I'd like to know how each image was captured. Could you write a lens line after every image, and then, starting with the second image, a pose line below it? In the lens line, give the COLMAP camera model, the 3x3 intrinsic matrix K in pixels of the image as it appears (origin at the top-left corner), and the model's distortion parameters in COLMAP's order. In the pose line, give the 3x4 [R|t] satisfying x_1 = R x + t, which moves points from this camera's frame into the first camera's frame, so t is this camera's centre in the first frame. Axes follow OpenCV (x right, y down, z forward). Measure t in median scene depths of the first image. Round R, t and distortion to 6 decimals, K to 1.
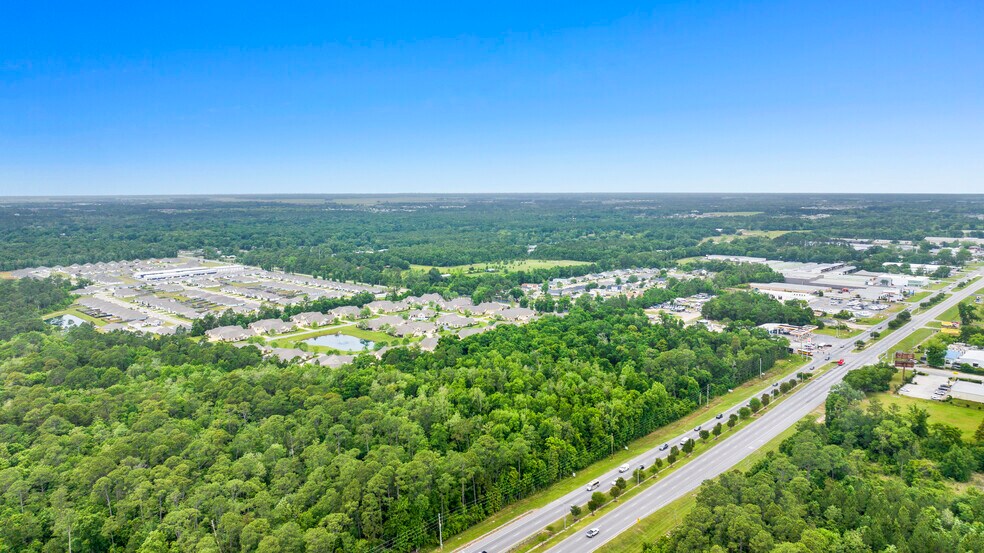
lens RADIAL K [[687.6, 0, 494.3], [0, 687.6, 273.2], [0, 0, 1]] dist [-0.030813, 0.029691]
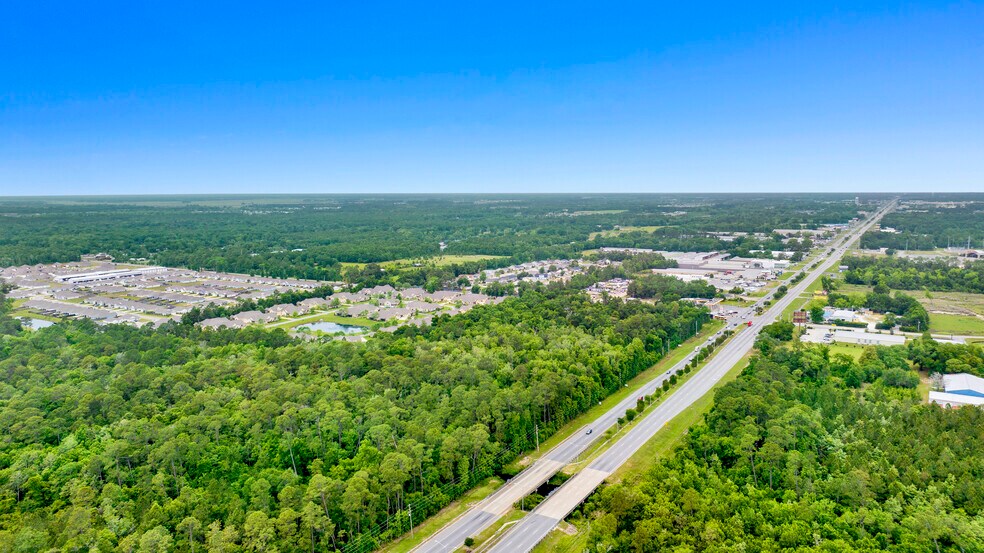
lens RADIAL K [[687.6, 0, 494.3], [0, 687.6, 273.2], [0, 0, 1]] dist [-0.030813, 0.029691]
pose [[0.980250, -0.027264, 0.195876, -0.130252], [0.027528, 0.999620, 0.001374, 0.013779], [-0.195839, 0.004045, 0.980628, -0.100668]]
